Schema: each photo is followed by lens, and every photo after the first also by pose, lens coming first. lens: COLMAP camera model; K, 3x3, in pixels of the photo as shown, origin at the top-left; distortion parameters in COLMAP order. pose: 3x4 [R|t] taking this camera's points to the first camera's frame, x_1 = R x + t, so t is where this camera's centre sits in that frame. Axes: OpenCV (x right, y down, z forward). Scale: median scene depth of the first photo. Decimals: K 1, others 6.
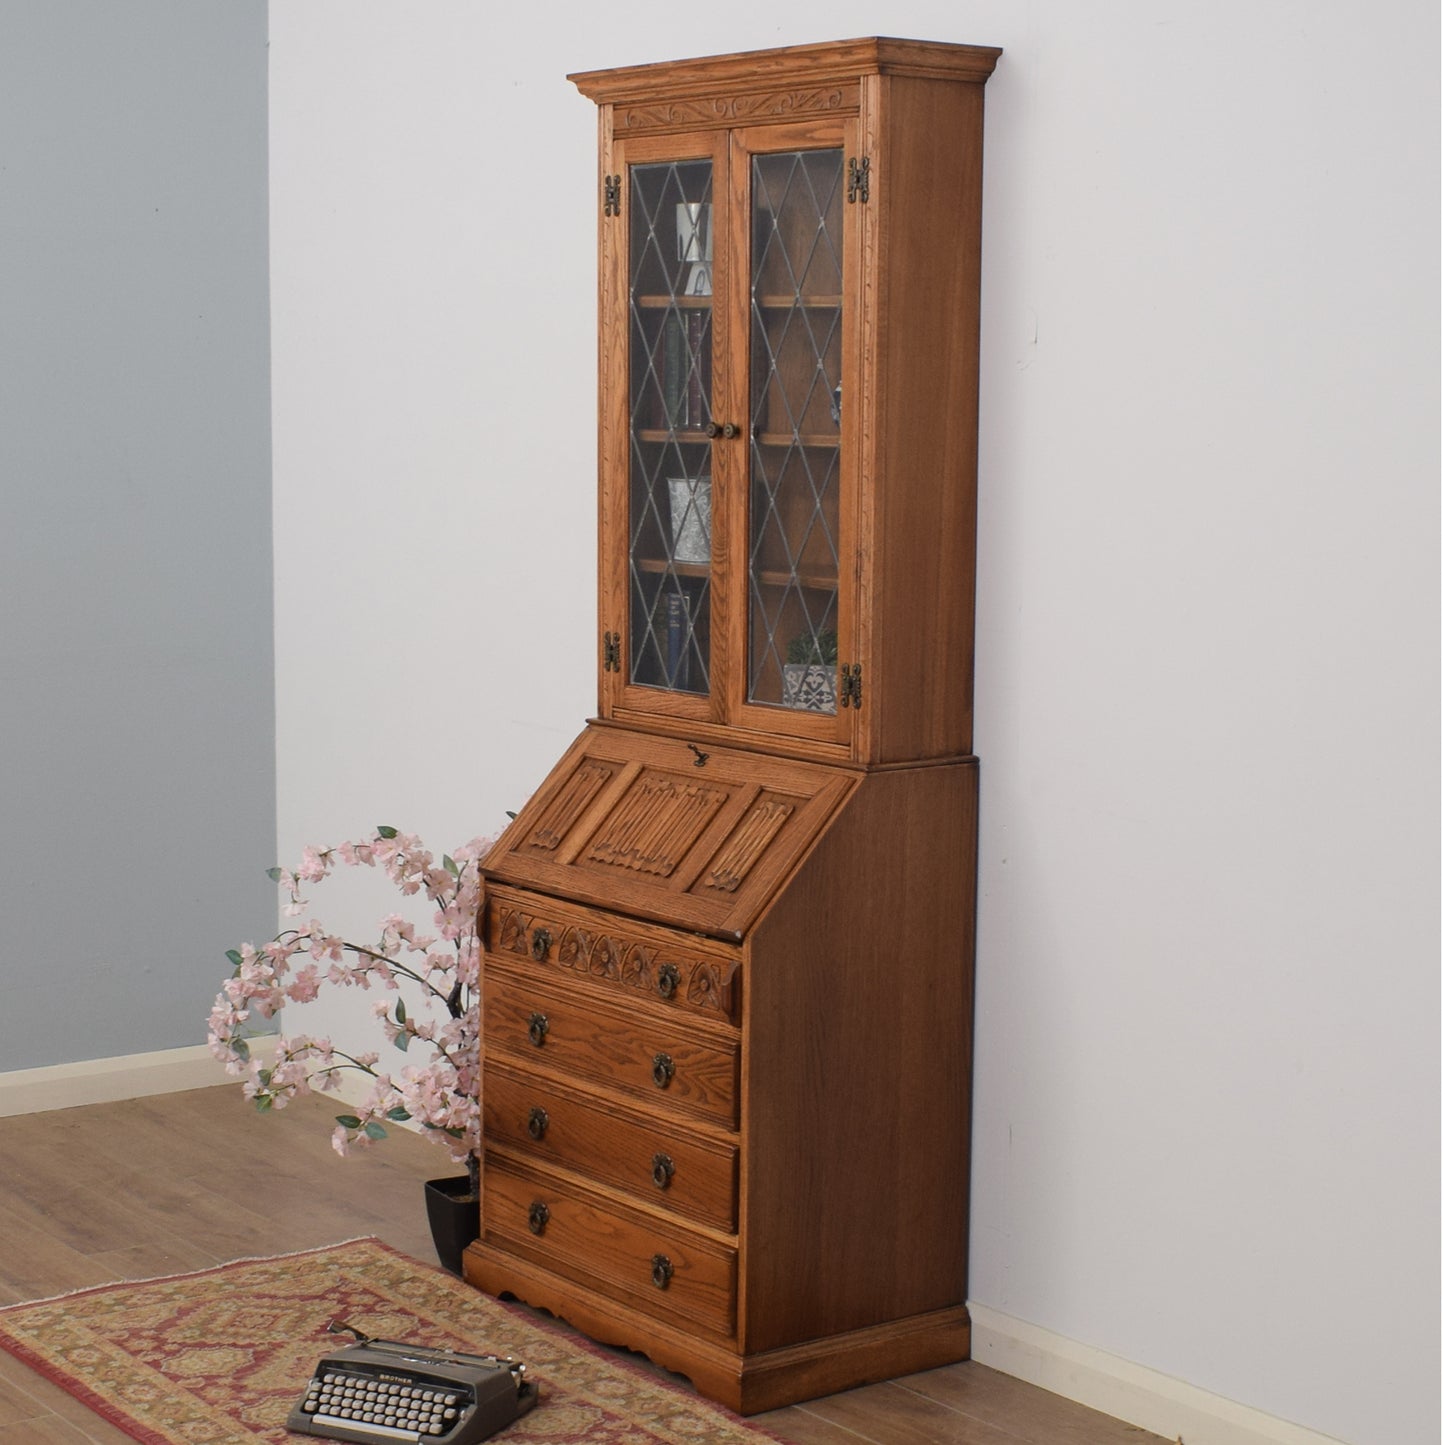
lens RADIAL K [[2941.1, 0, 673.1], [0, 2941.1, 792.5], [0, 0, 1]] dist [-0.106156, 0.000000]
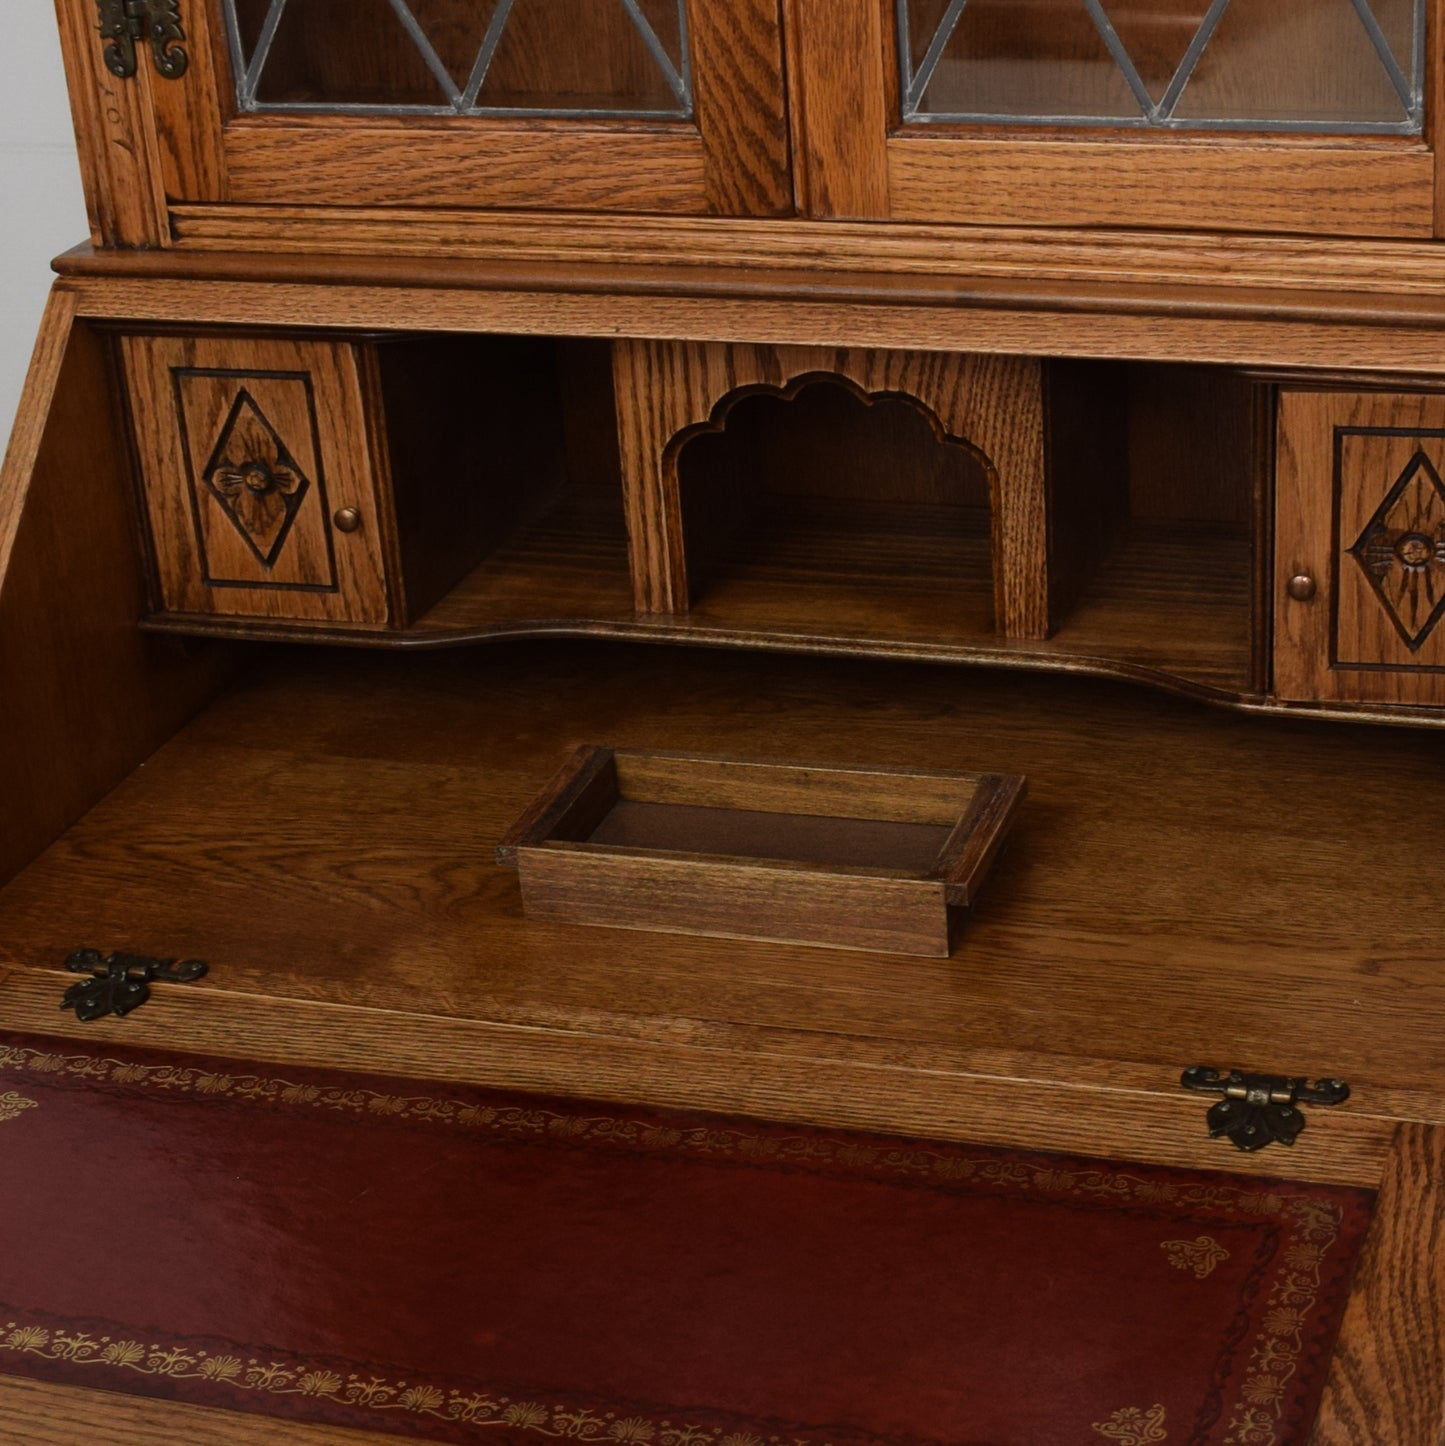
lens RADIAL K [[3049.3, 0, 862.2], [0, 3049.3, 777.2], [0, 0, 1]] dist [-0.081524, 0.000000]
pose [[0.798193, -0.302287, 0.521067, -0.142309], [0.139929, 0.934361, 0.327702, -0.066977], [-0.585925, -0.188657, 0.788099, 0.773253]]
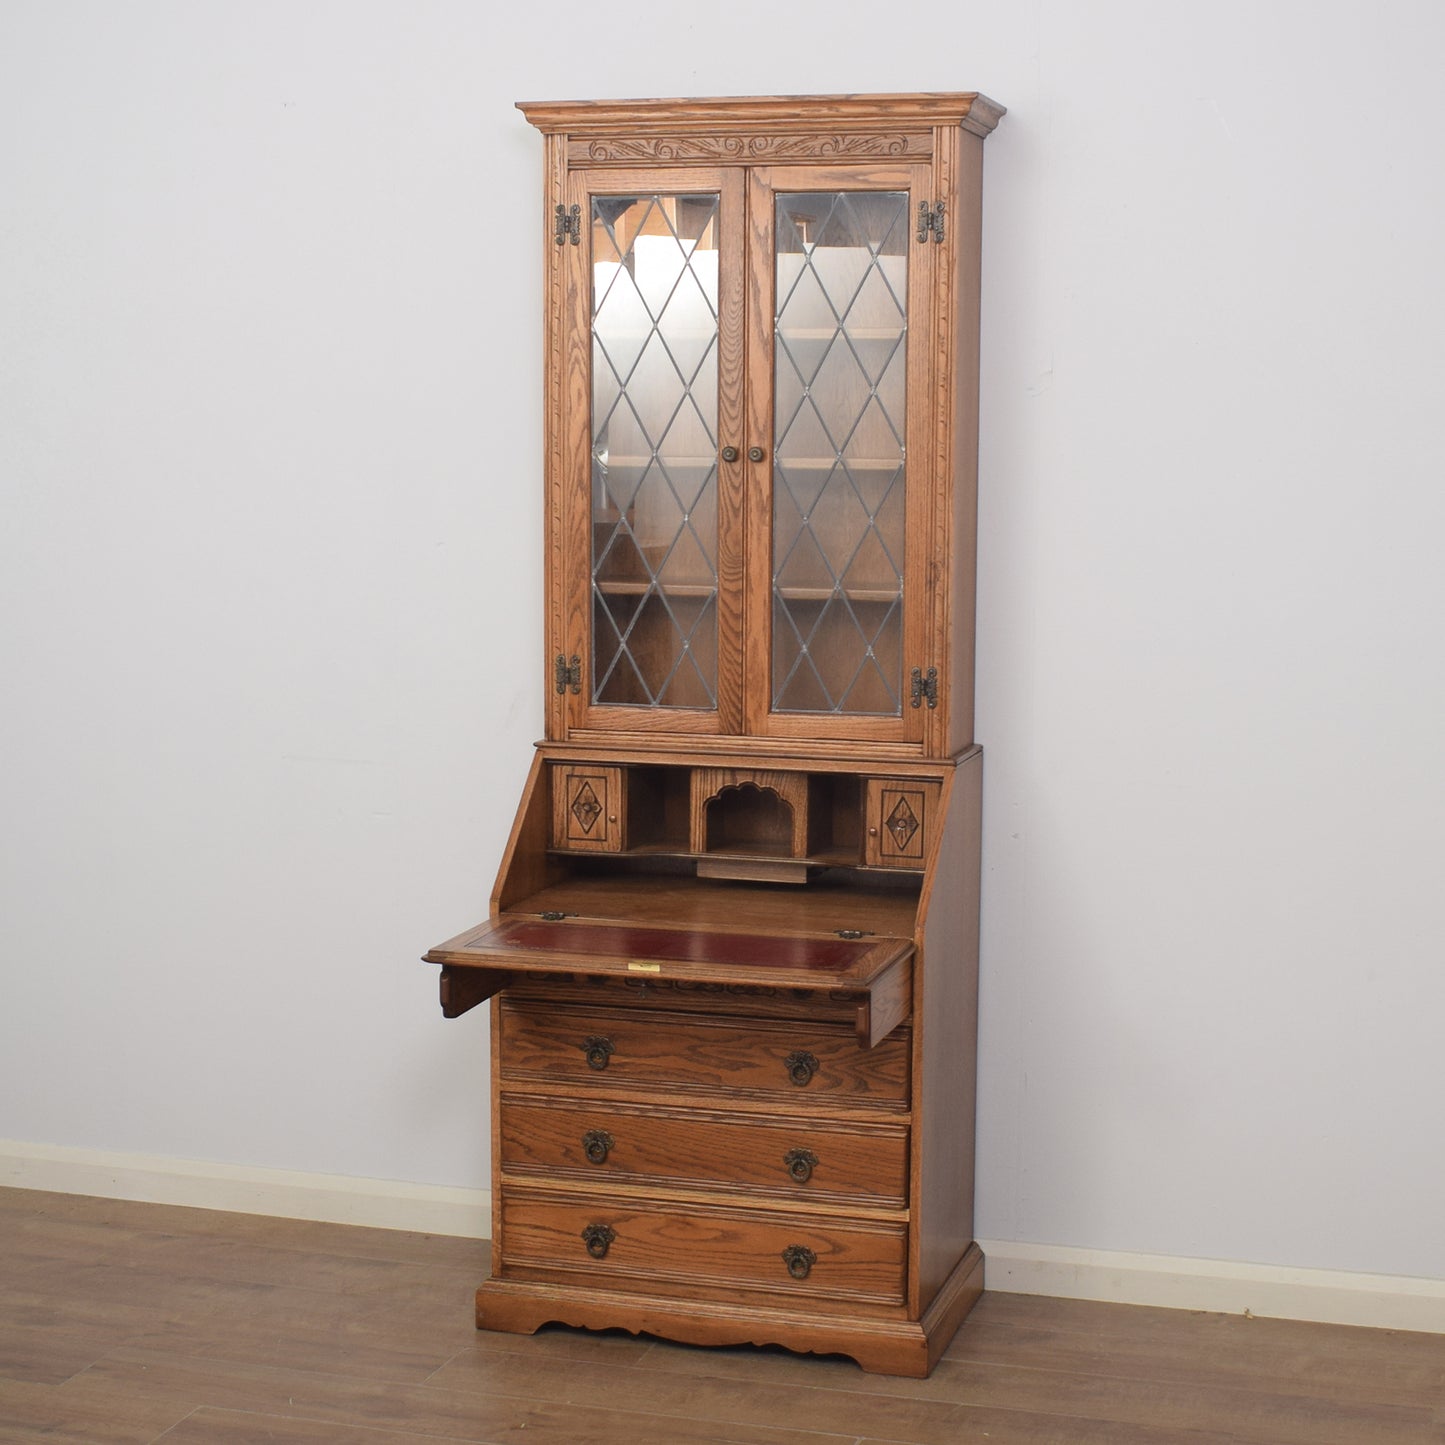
lens RADIAL K [[2710.8, 0, 771.4], [0, 2710.8, 720.2], [0, 0, 1]] dist [-0.101884, 0.000000]
pose [[0.793630, -0.072297, 0.604089, -0.562557], [0.086024, 0.996274, 0.006218, -0.033845], [-0.602288, 0.047031, 0.796892, 0.228923]]
